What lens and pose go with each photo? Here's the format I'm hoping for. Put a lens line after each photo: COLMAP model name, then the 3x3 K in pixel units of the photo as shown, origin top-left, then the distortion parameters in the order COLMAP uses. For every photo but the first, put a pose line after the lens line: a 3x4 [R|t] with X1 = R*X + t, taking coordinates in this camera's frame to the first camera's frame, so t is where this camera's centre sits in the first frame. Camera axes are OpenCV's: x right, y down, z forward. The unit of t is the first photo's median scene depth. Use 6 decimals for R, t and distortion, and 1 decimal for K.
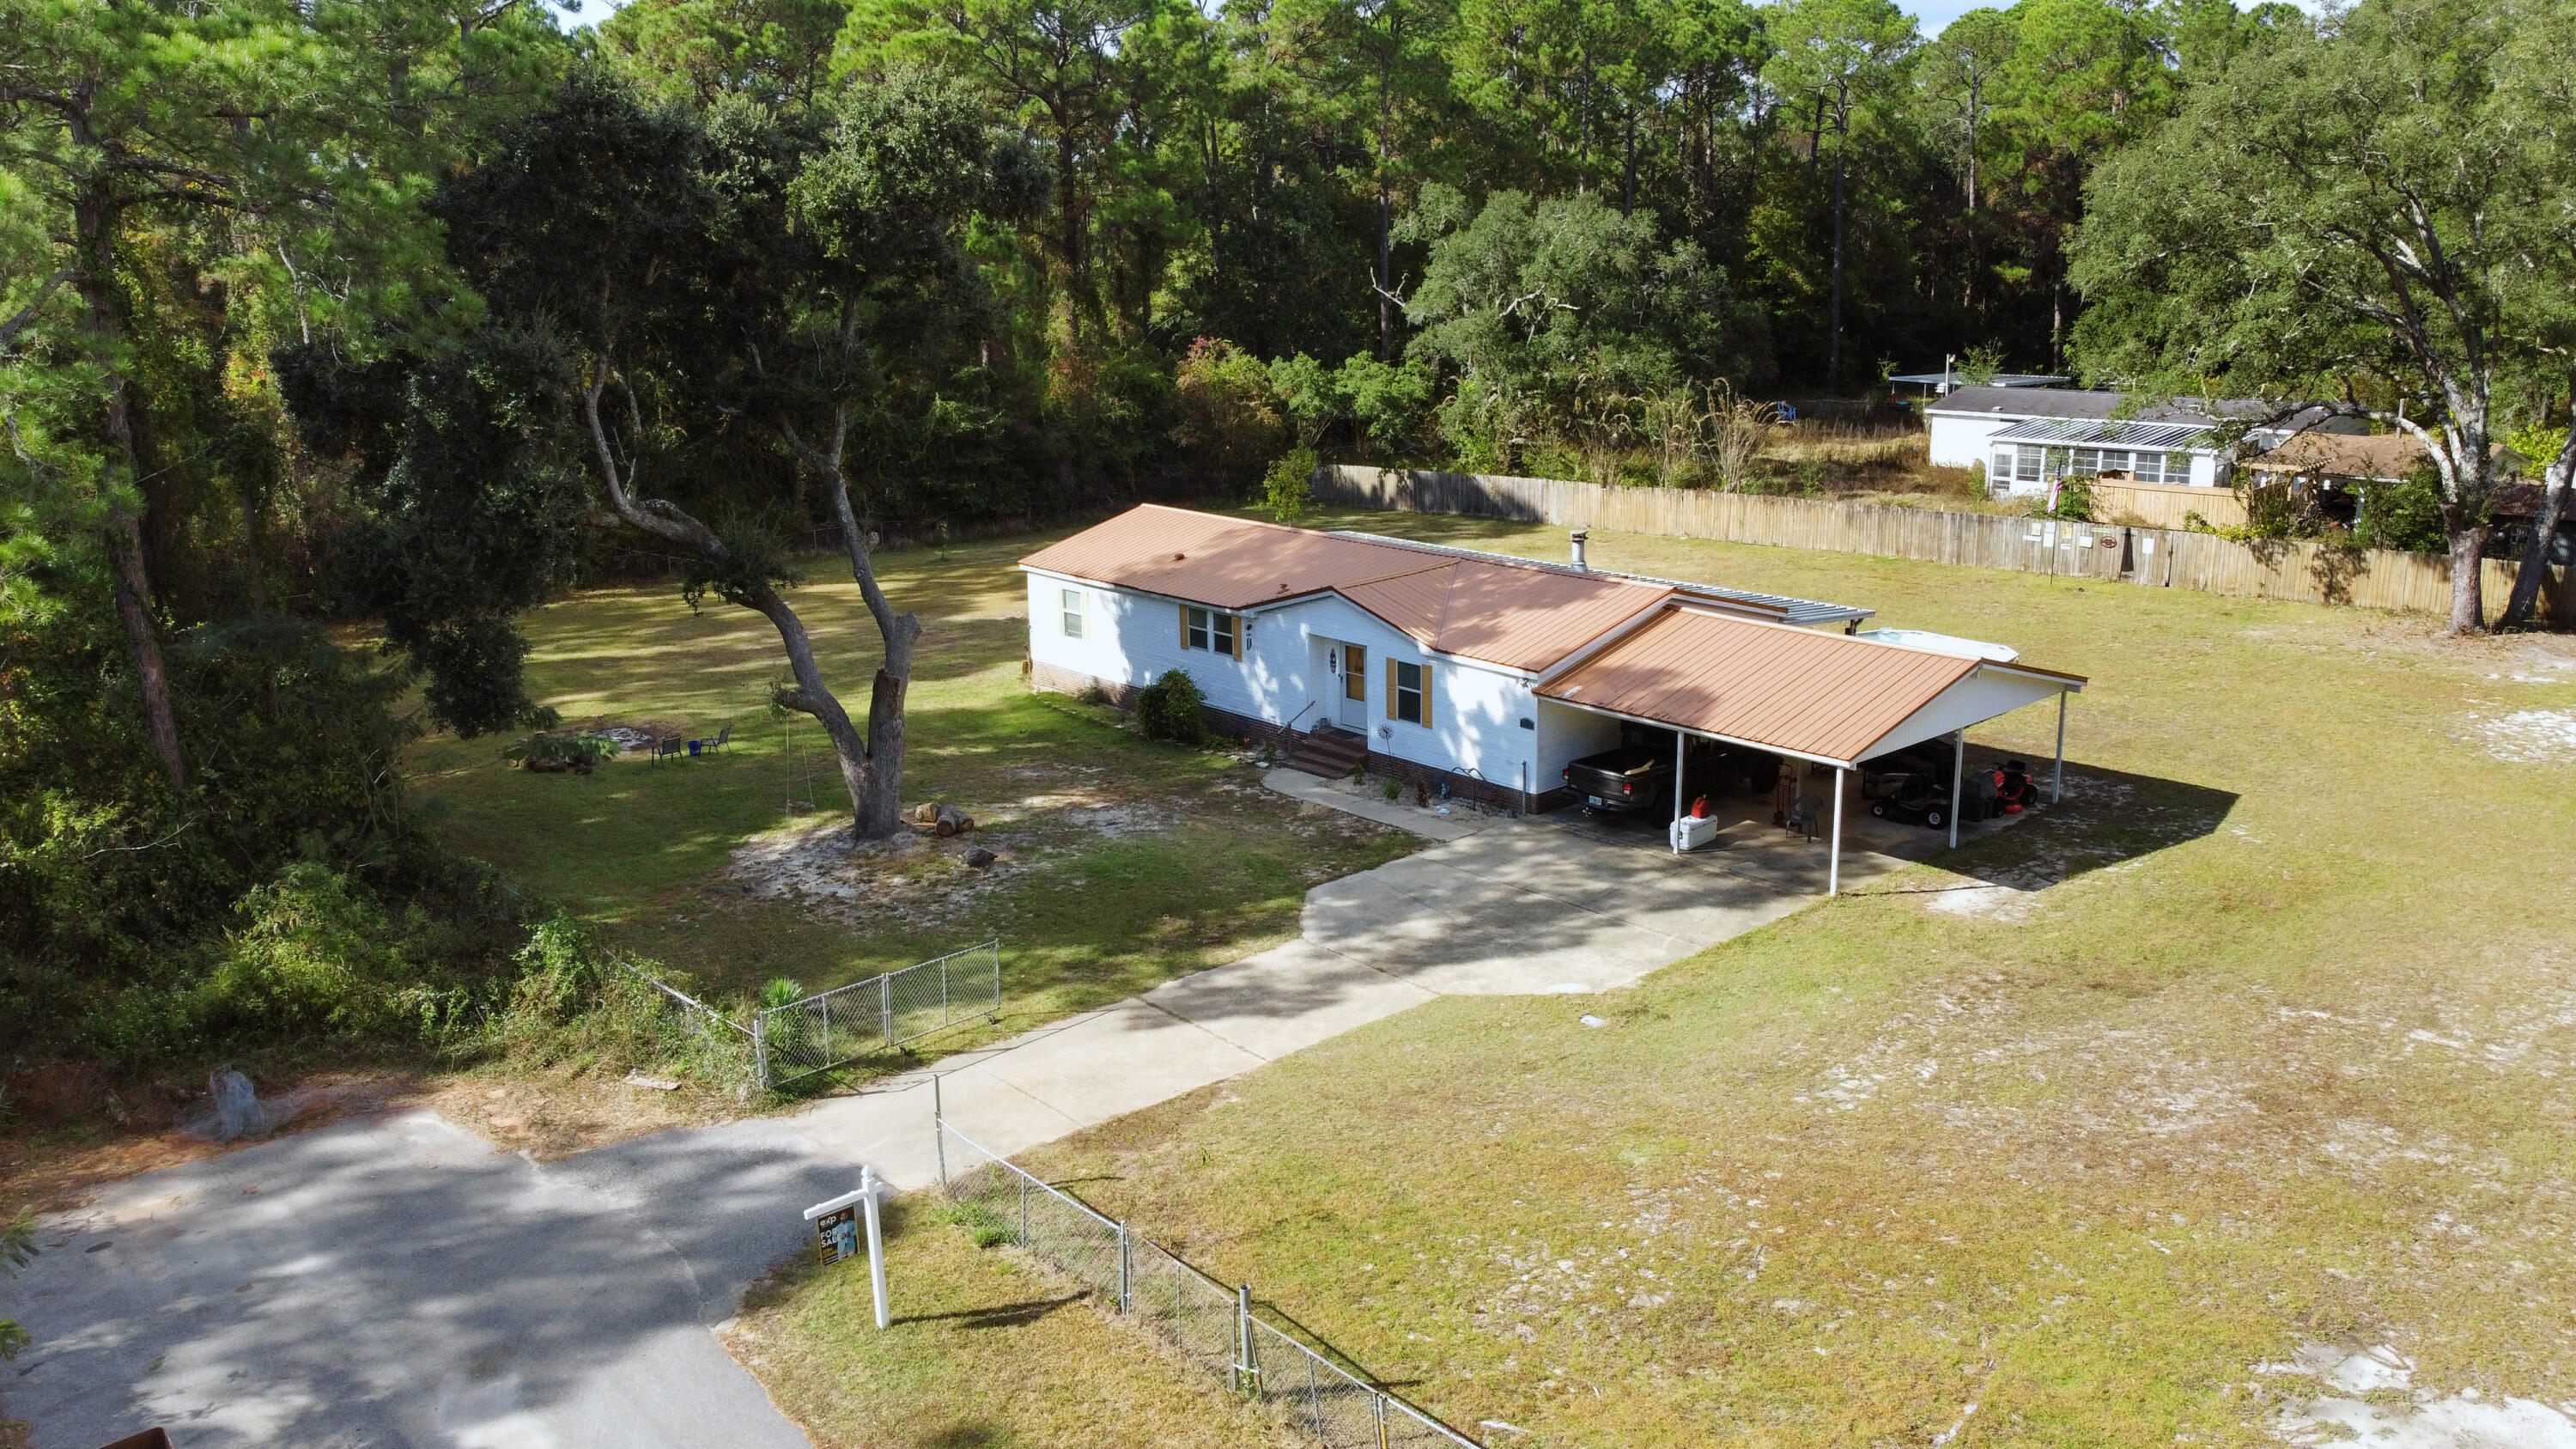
lens RADIAL K [[1918.4, 0, 1288.0], [0, 1918.4, 724.5], [0, 0, 1]] dist [-0.006966, -0.003709]
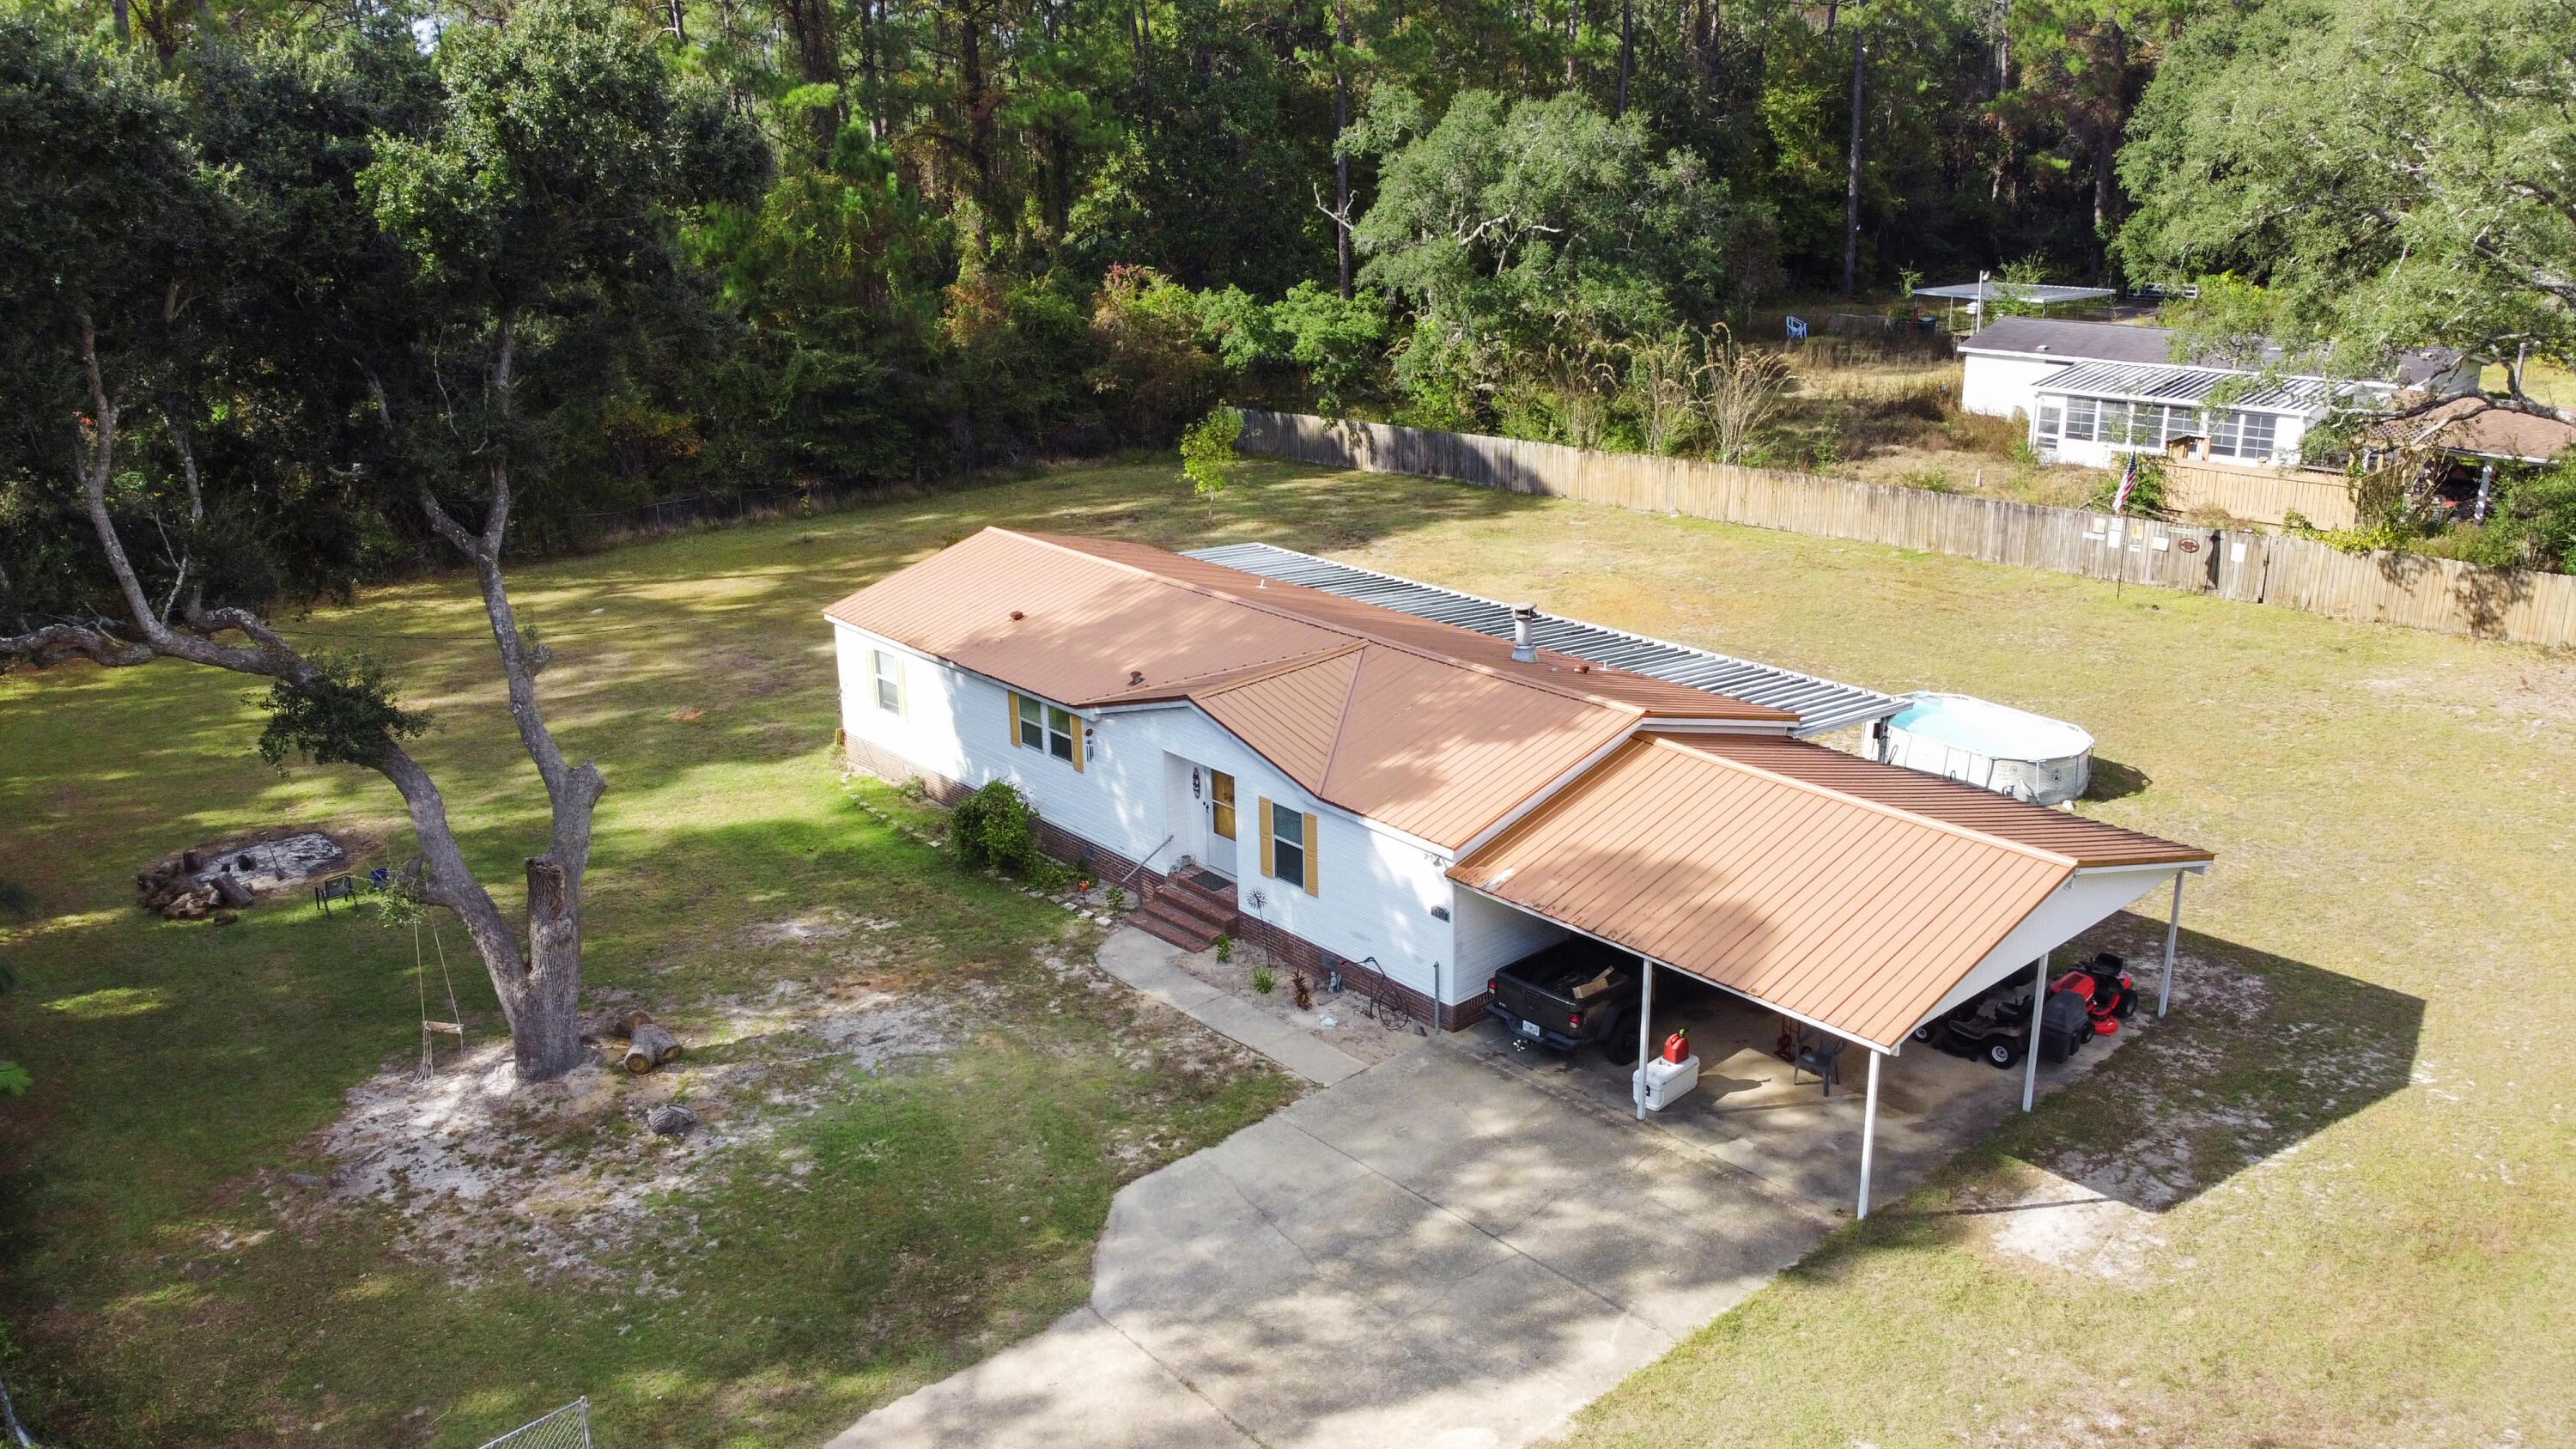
lens RADIAL K [[1935.7, 0, 1288.0], [0, 1935.7, 724.5], [0, 0, 1]] dist [-0.004660, -0.001001]
pose [[0.999996, -0.002466, 0.001088, 0.032416], [0.002389, 0.997831, 0.065785, -0.058623], [-0.001248, -0.065782, 0.997833, 0.132978]]
